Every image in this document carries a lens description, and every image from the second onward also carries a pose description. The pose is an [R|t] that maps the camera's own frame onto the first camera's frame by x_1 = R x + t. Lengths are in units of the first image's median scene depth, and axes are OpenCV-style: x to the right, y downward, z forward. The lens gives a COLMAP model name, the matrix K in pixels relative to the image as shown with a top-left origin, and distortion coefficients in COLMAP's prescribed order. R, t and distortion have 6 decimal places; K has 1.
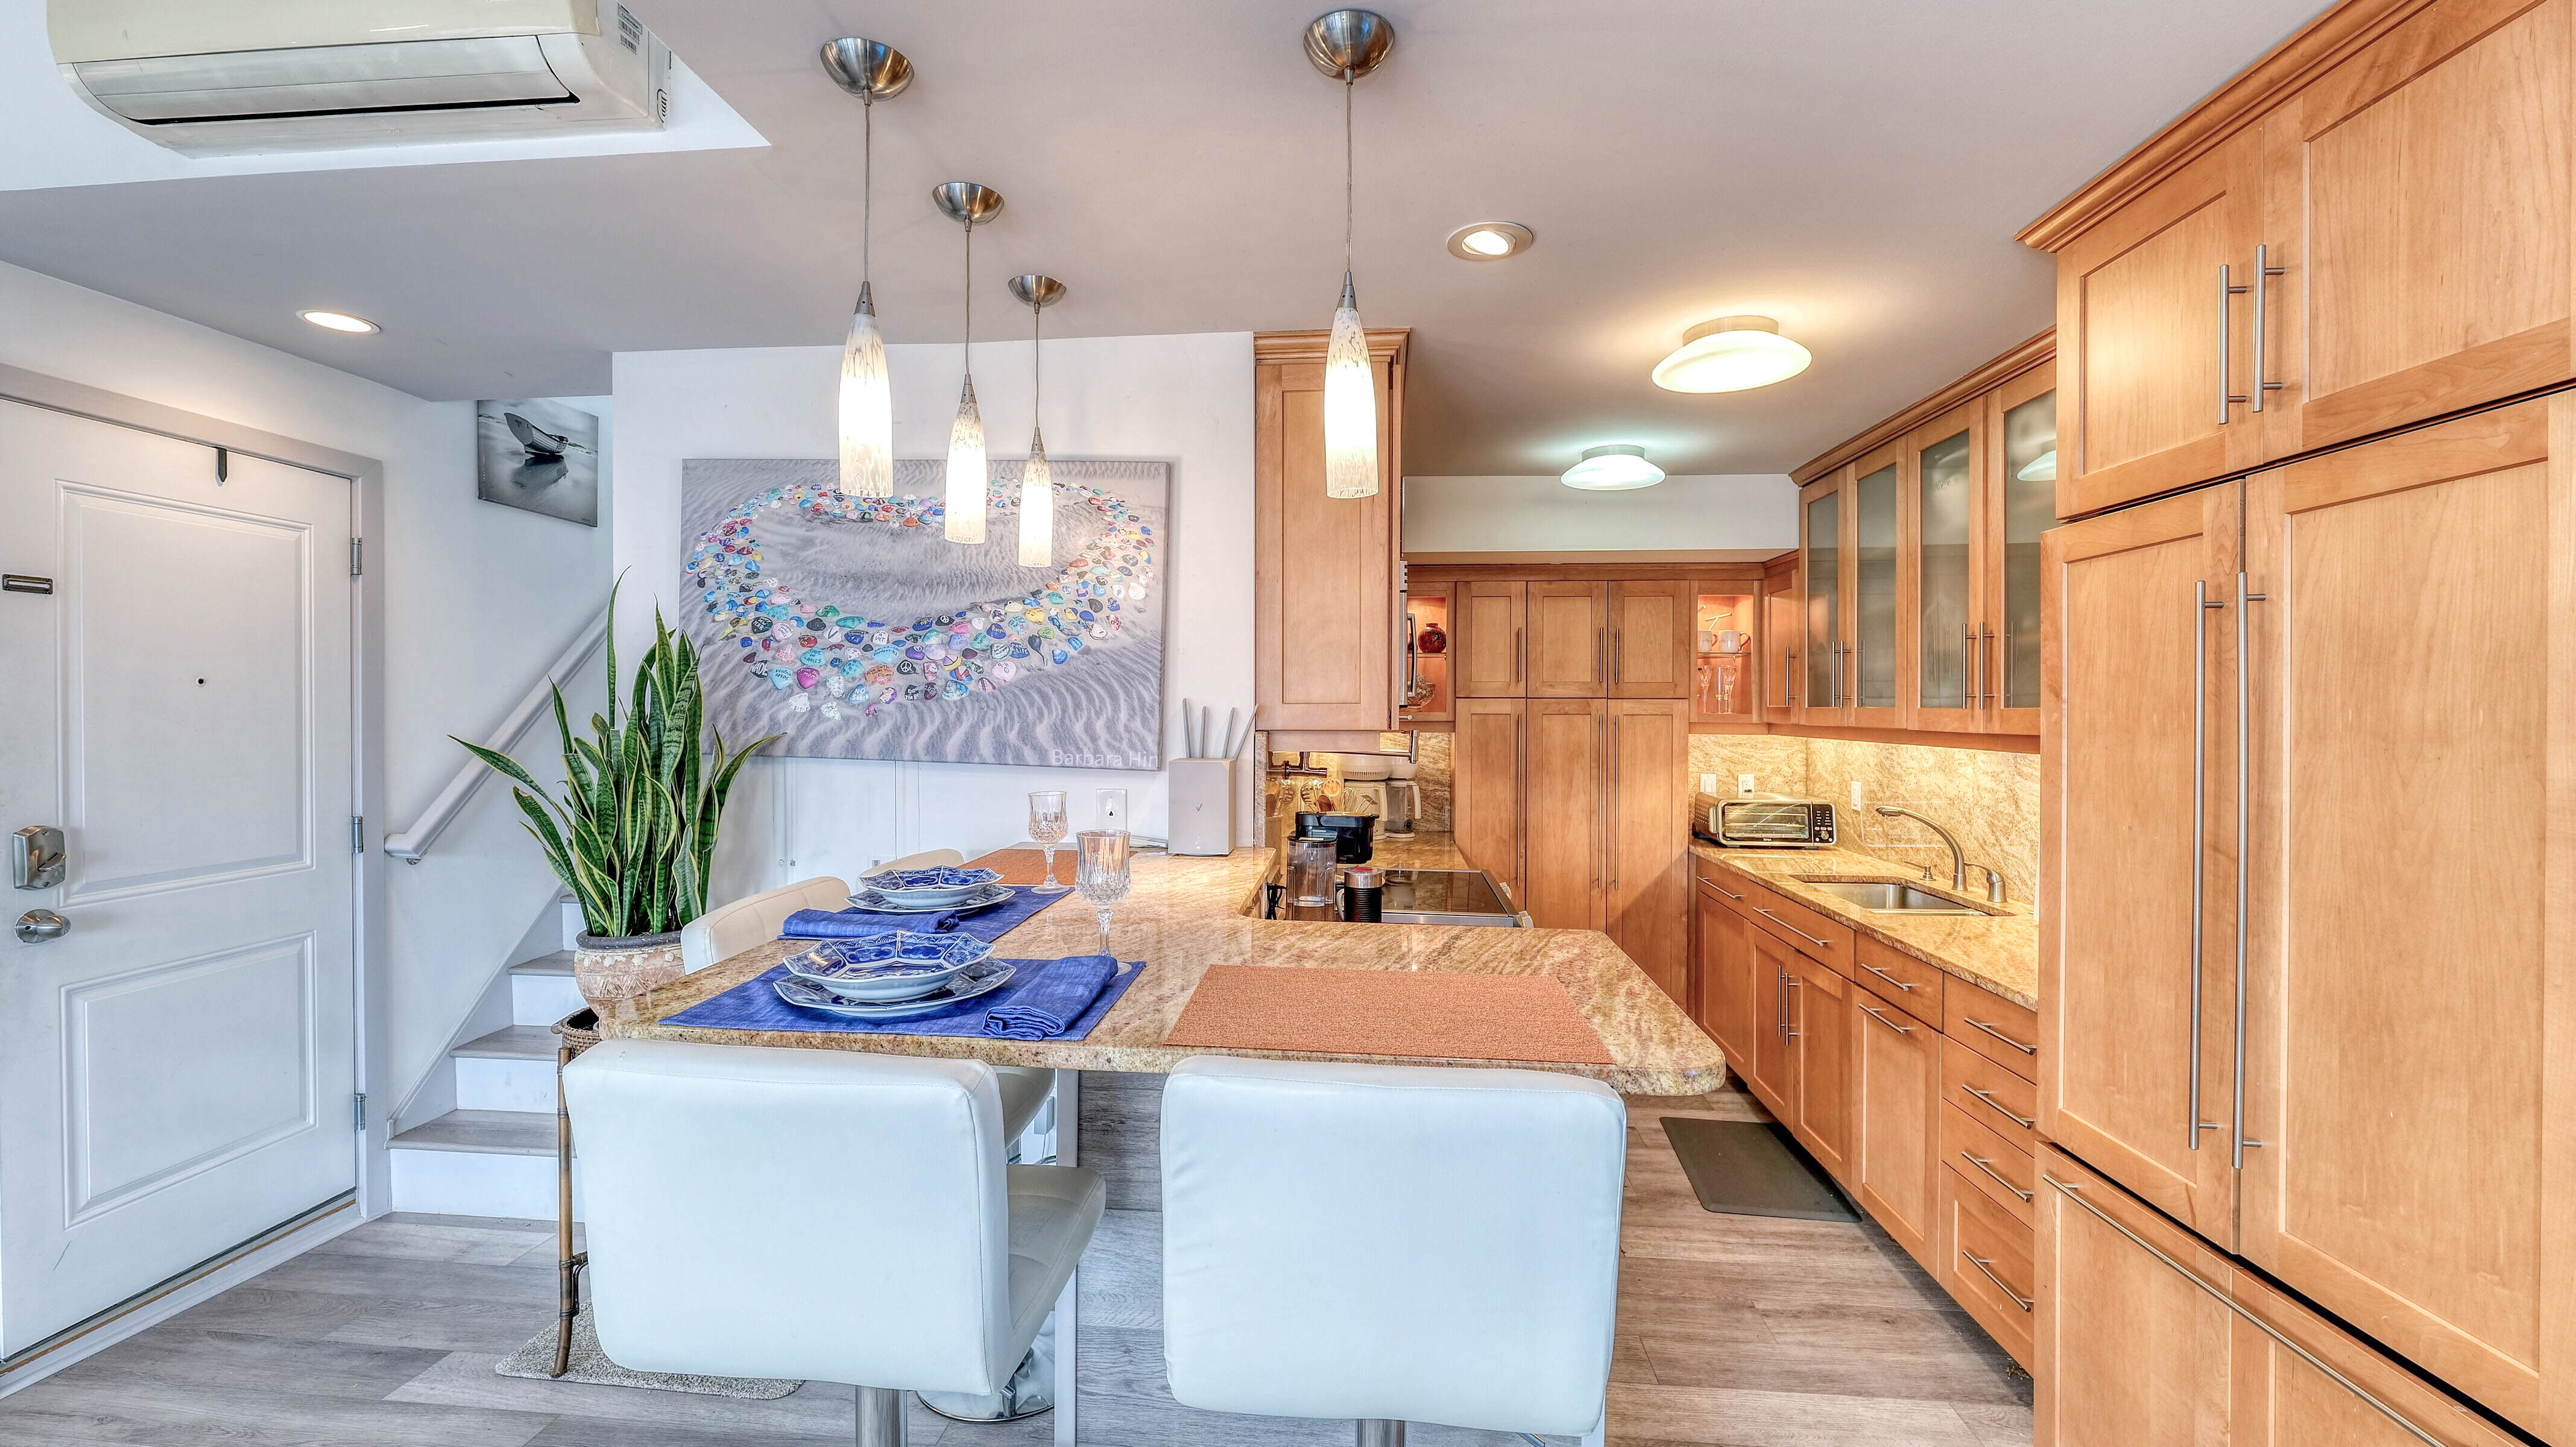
lens RADIAL K [[1049.0, 0, 1282.3], [0, 1049.0, 719.2], [0, 0, 1]] dist [-0.013974, 0.001243]
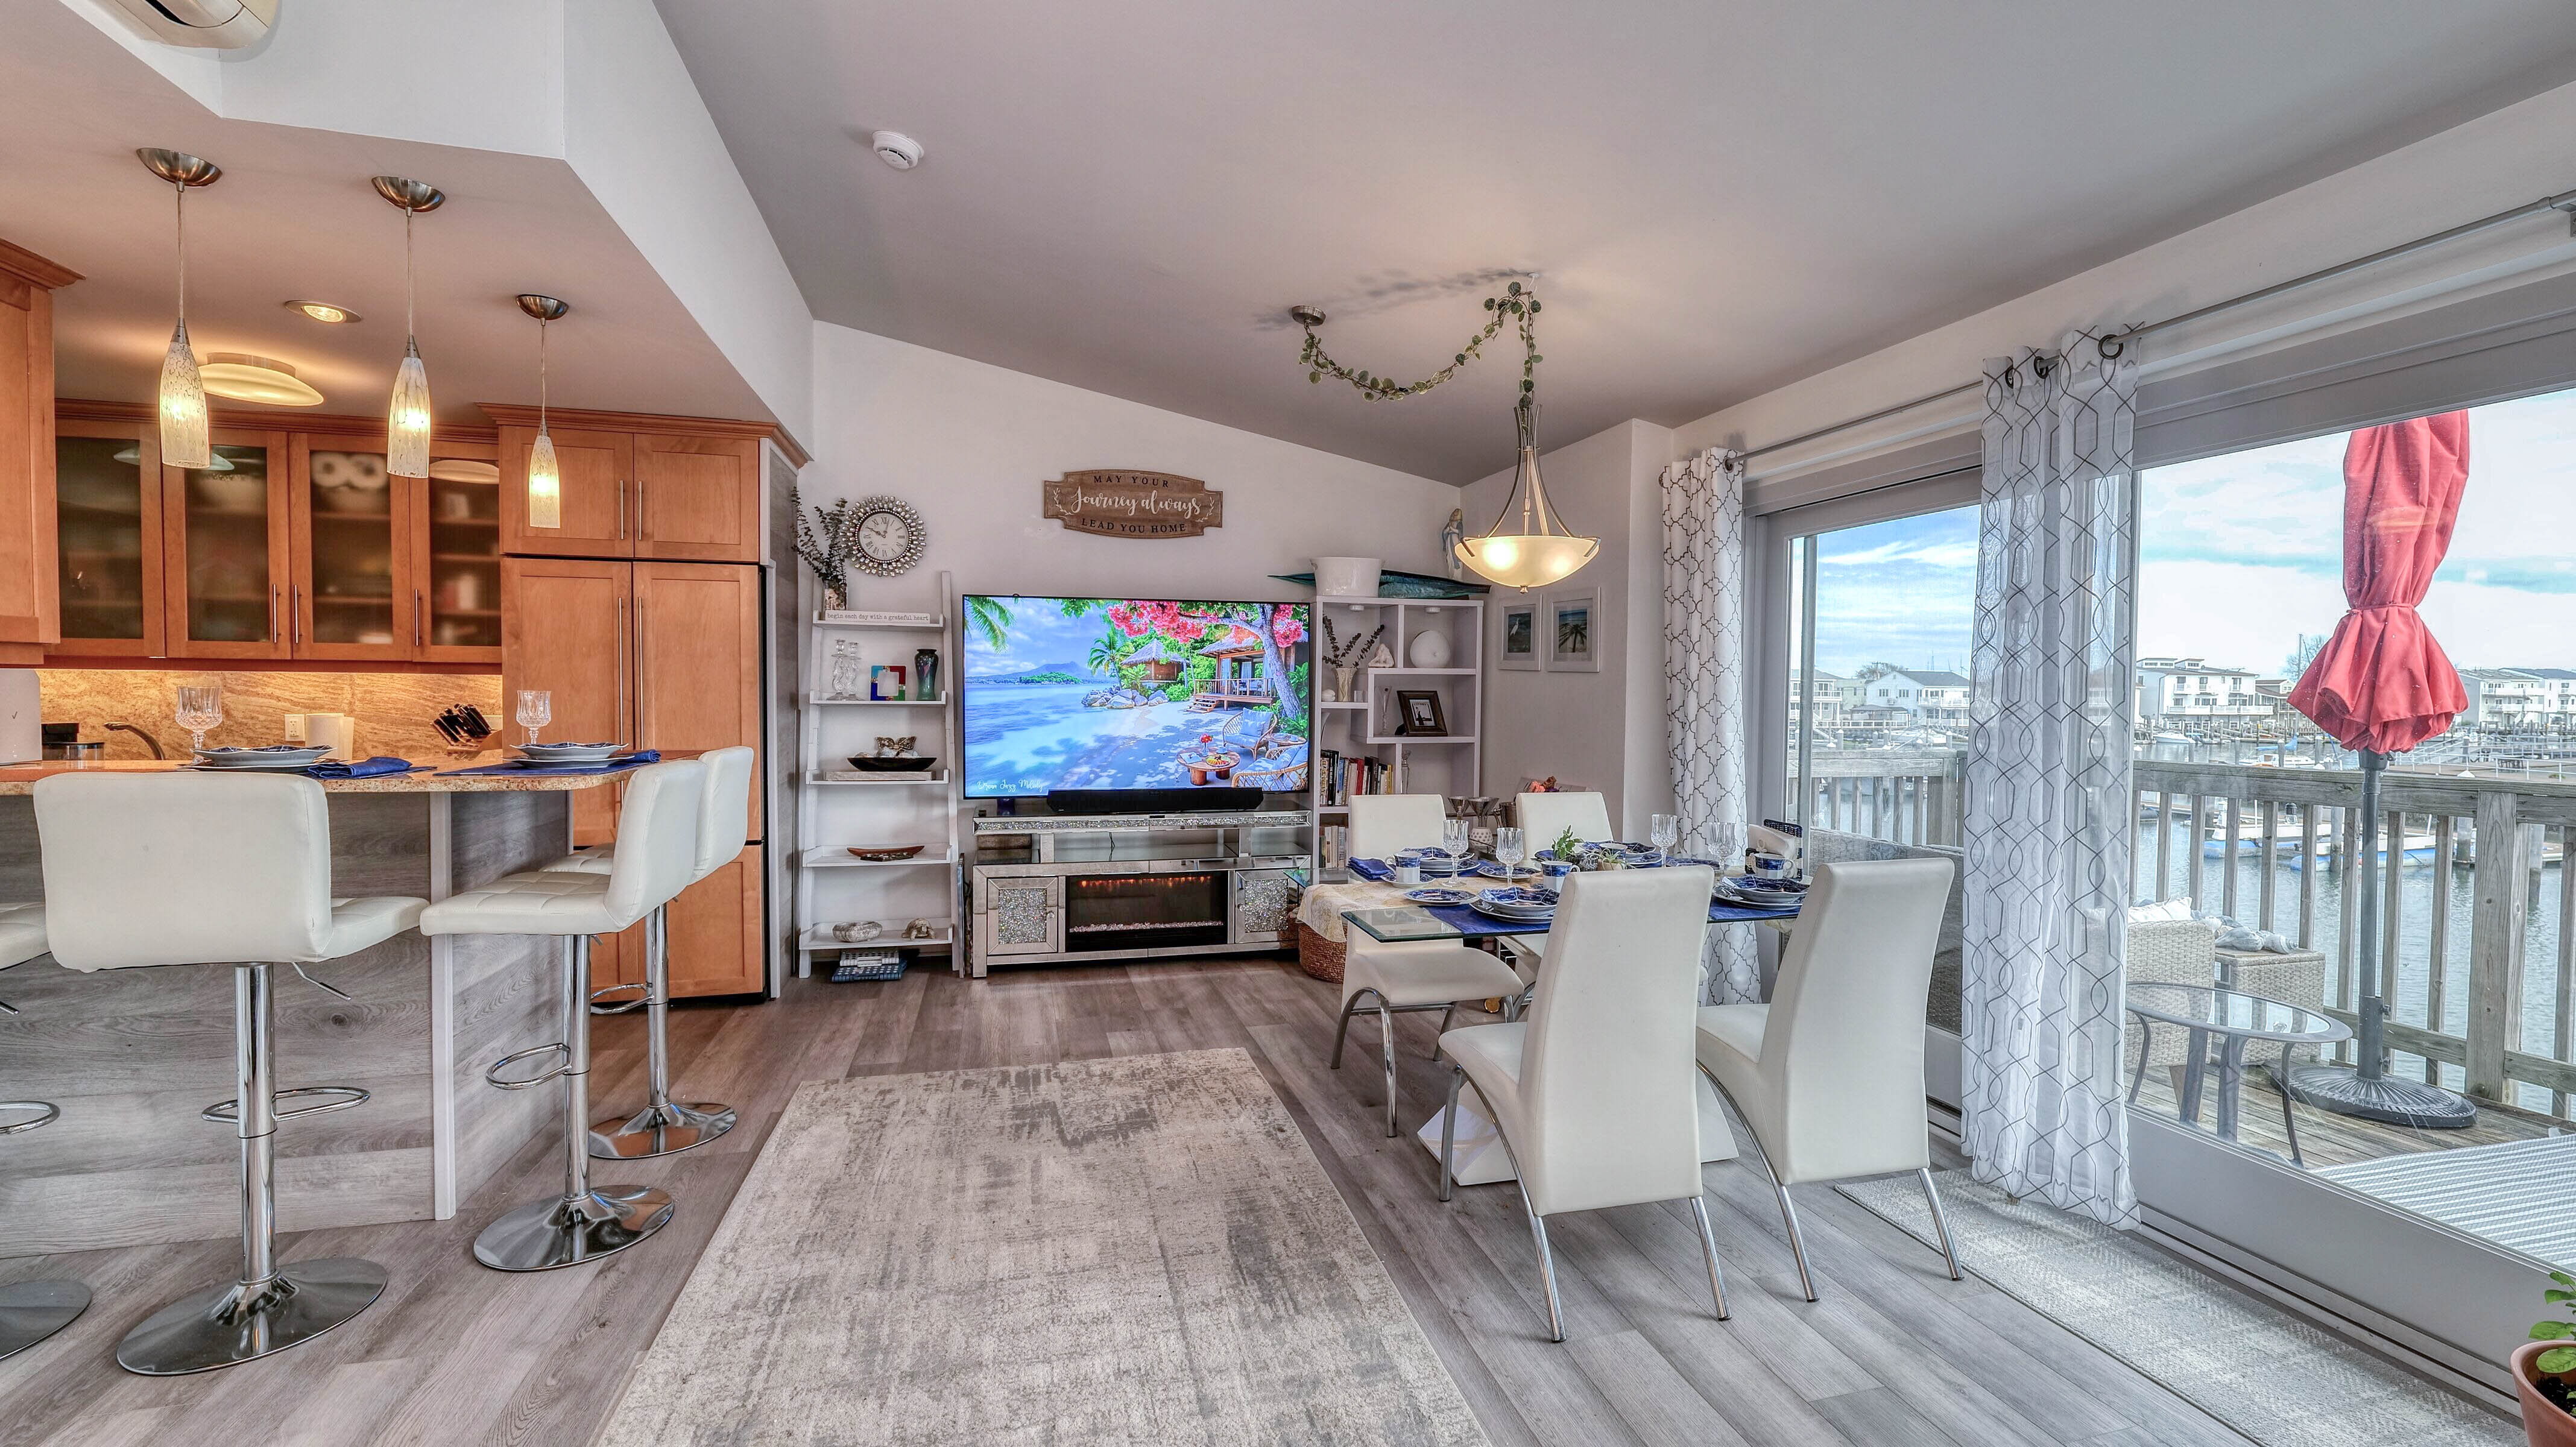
lens RADIAL K [[1049.0, 0, 1276.9], [0, 1049.0, 724.7], [0, 0, 1]] dist [-0.013974, 0.001243]
pose [[-0.340876, -0.039768, 0.939267, -1.292851], [-0.001906, 0.999132, 0.041611, 0.046045], [-0.940106, 0.012394, -0.340656, 0.192125]]
